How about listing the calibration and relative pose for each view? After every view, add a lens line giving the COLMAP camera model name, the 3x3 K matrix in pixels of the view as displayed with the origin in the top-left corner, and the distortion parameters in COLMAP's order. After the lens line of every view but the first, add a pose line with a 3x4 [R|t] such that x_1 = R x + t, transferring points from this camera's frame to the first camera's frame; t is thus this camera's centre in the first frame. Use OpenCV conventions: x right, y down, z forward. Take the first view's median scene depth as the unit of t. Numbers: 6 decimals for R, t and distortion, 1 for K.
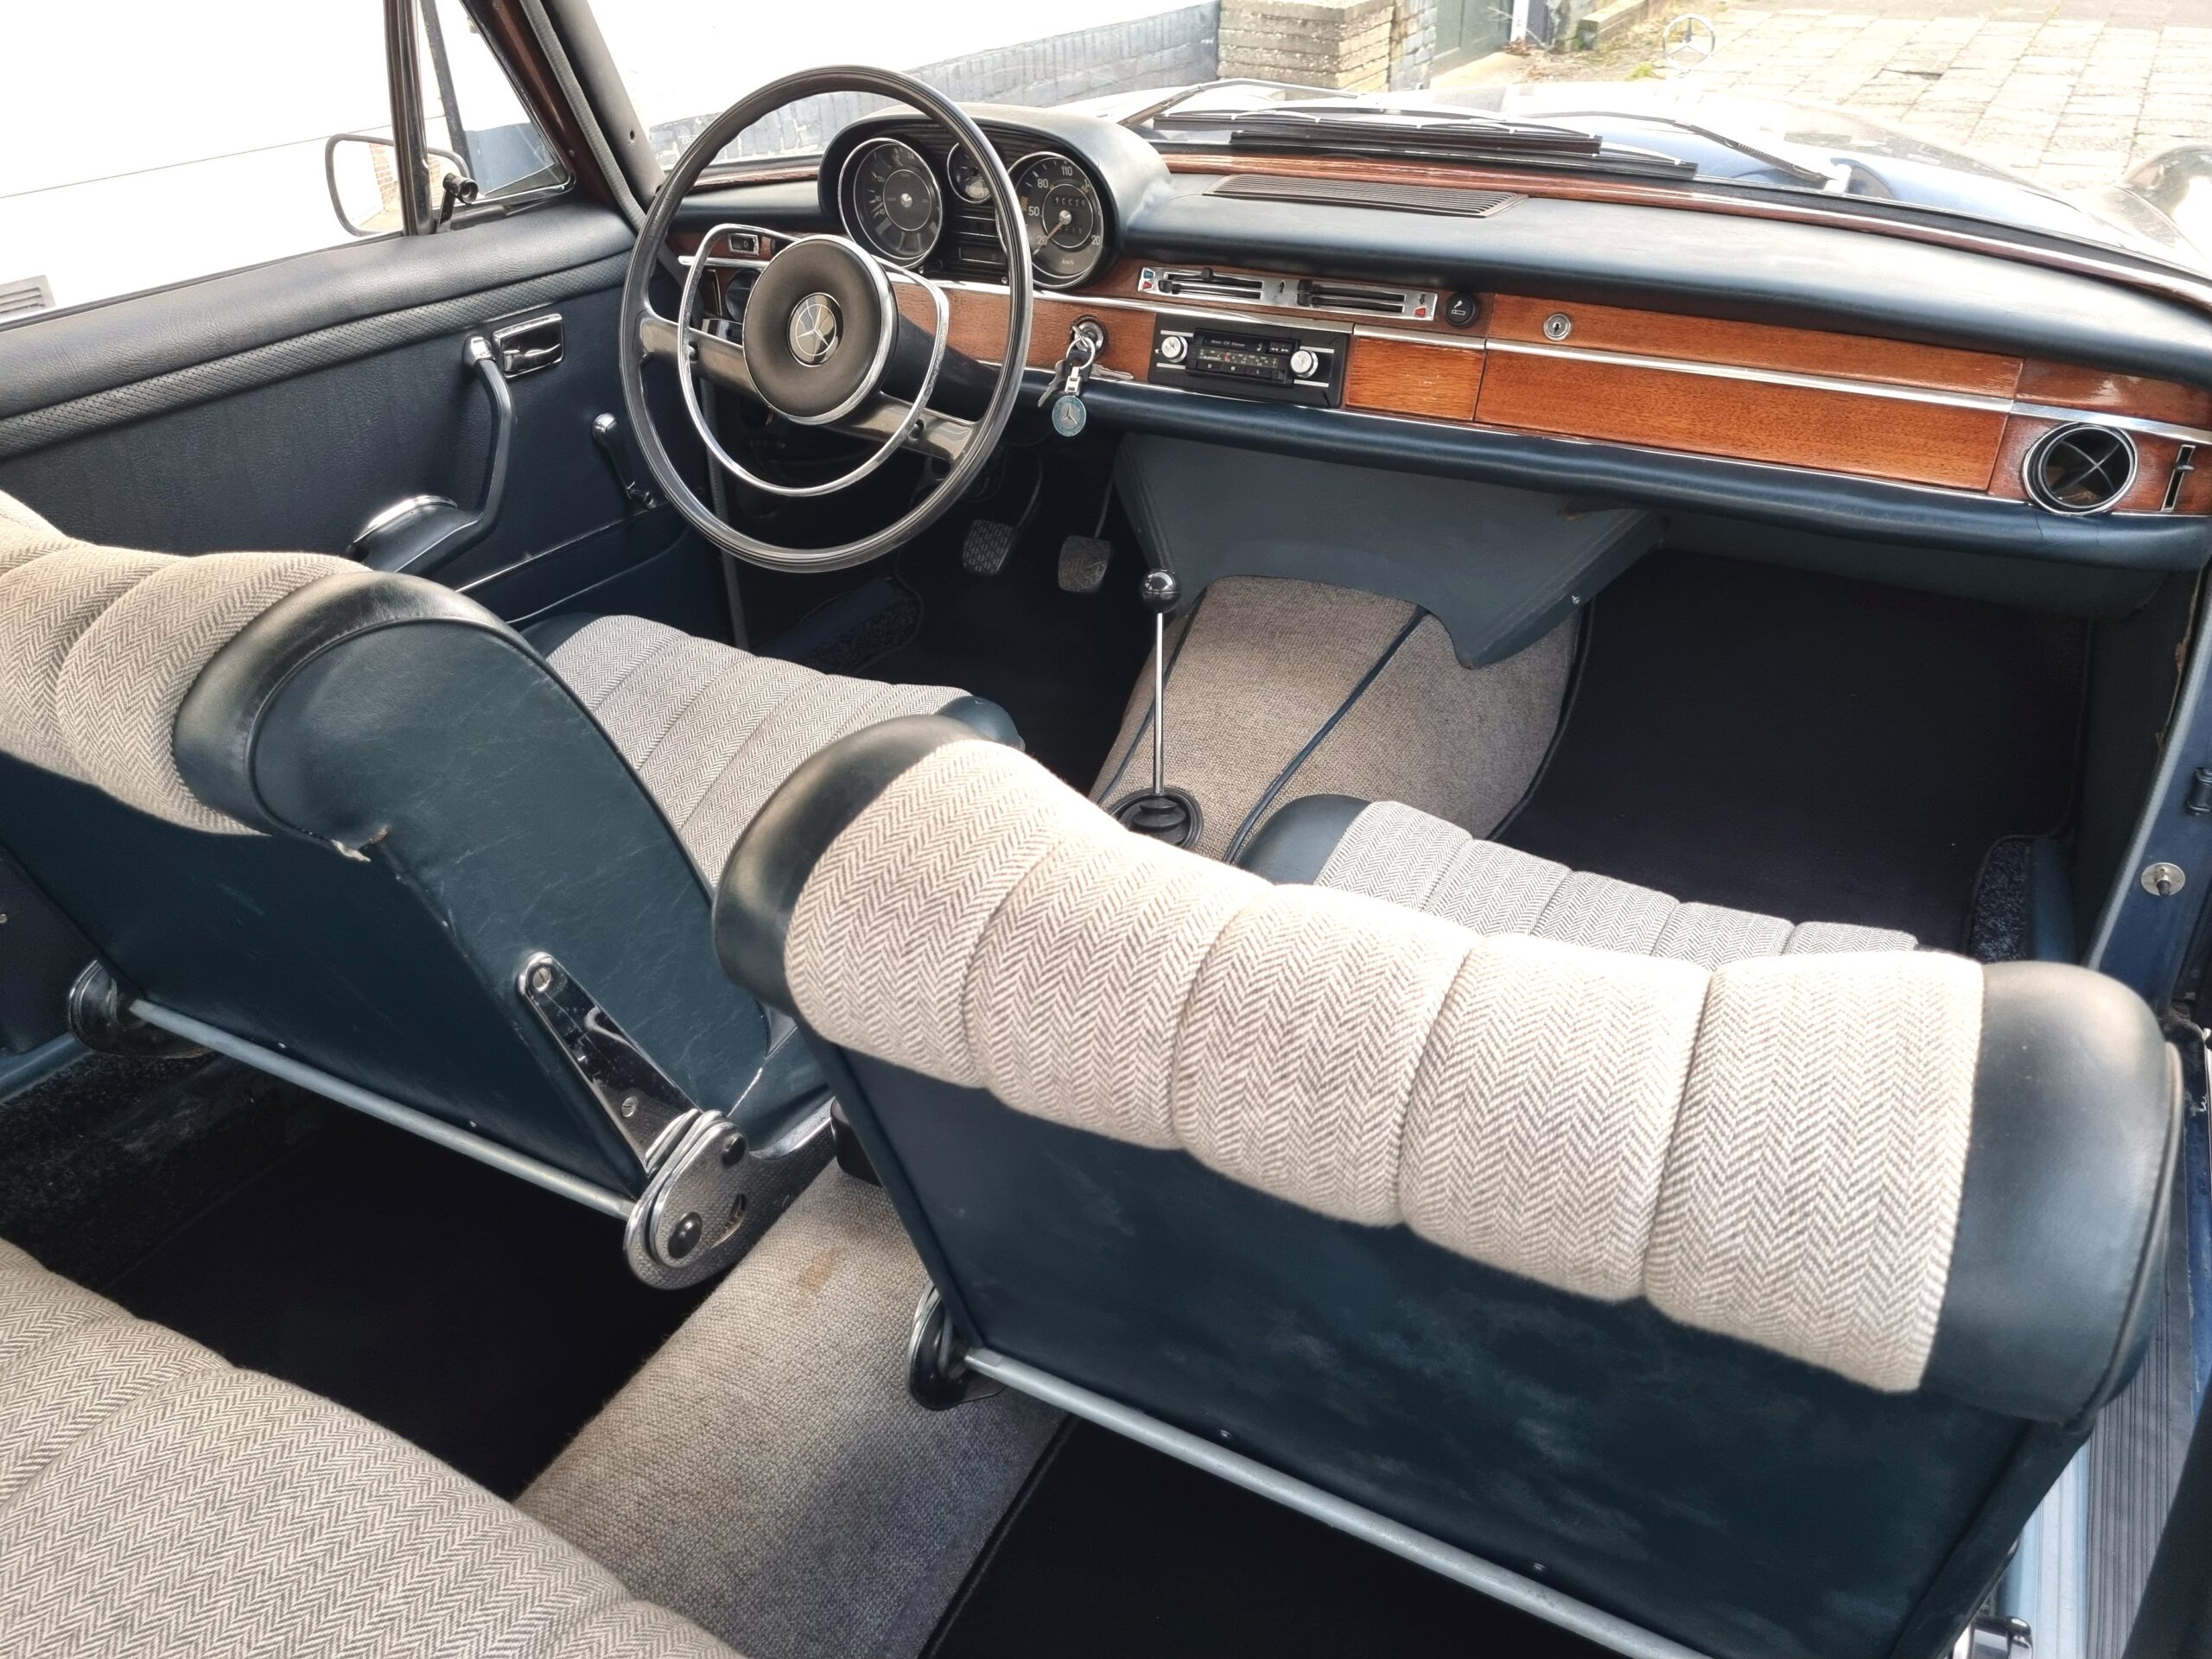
lens RADIAL K [[1657.5, 0, 1144.7], [0, 1657.5, 850.8], [0, 0, 1]] dist [0.024235, -0.012870]
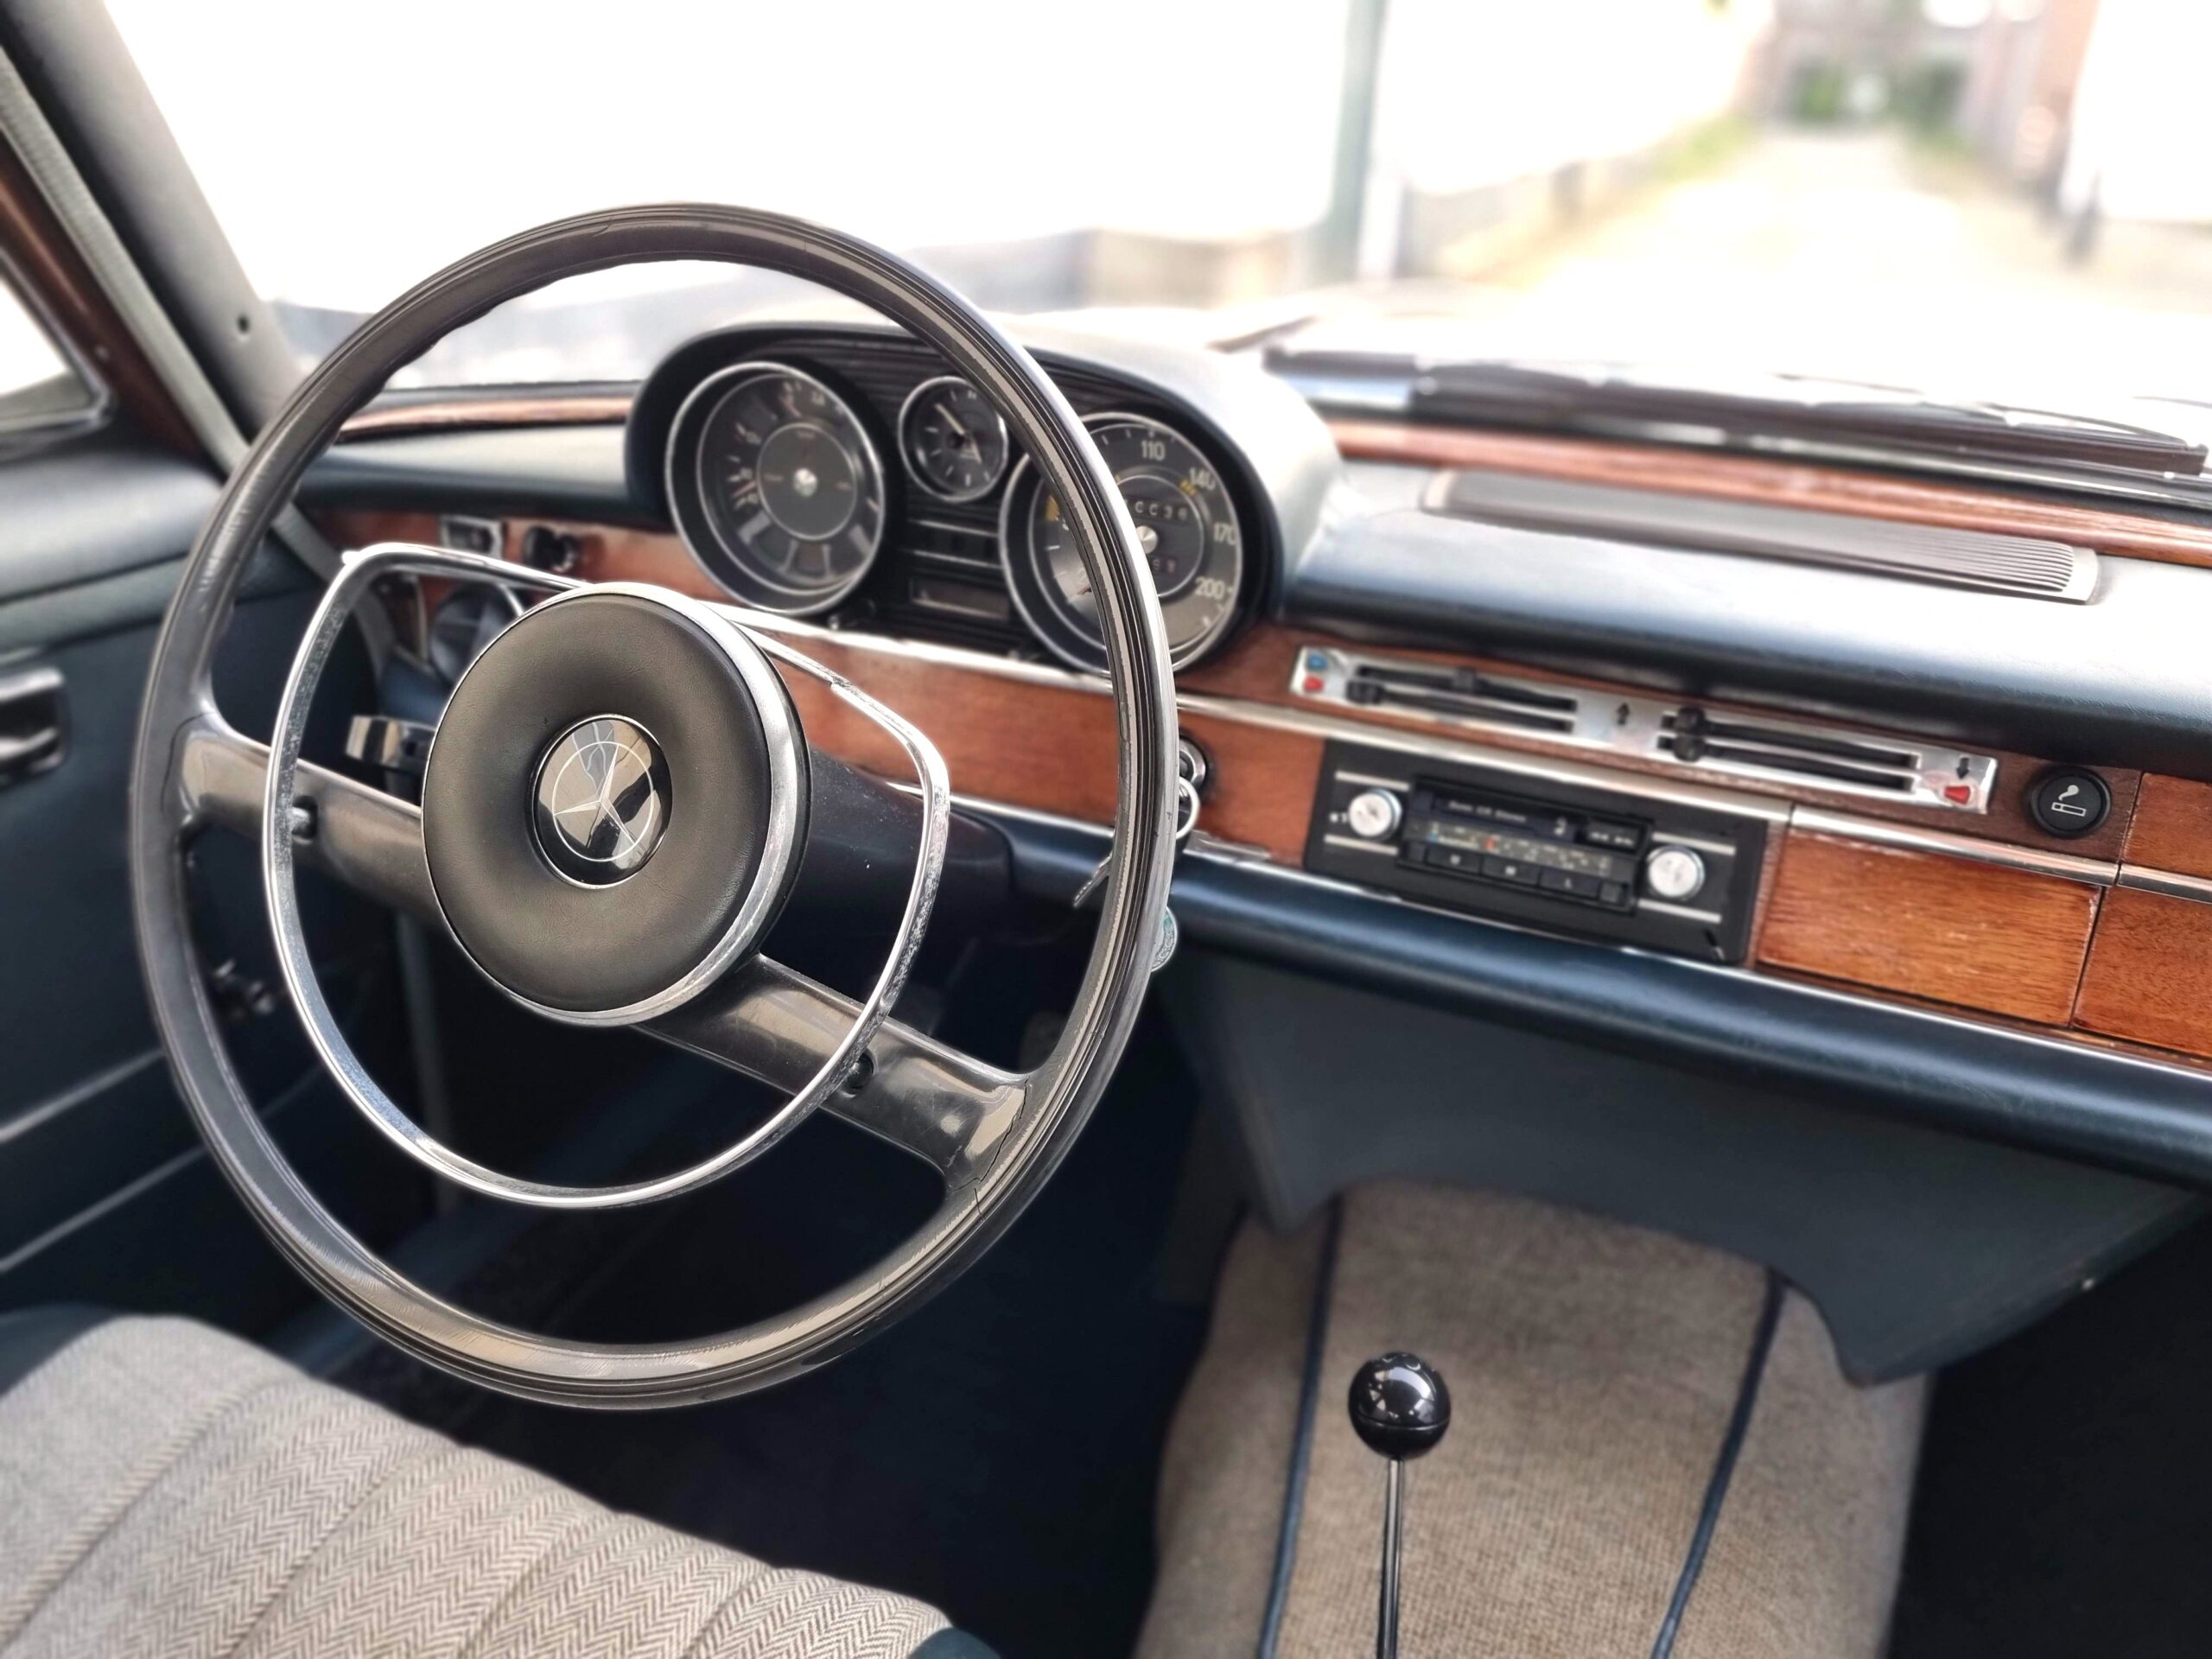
lens RADIAL K [[1657.5, 0, 1144.1], [0, 1657.5, 842.9], [0, 0, 1]] dist [0.024235, -0.012870]
pose [[0.991958, 0.022180, 0.124613, -0.107242], [-0.006976, 0.992610, -0.121144, -0.234240], [-0.126379, 0.119301, 0.984782, 0.531953]]
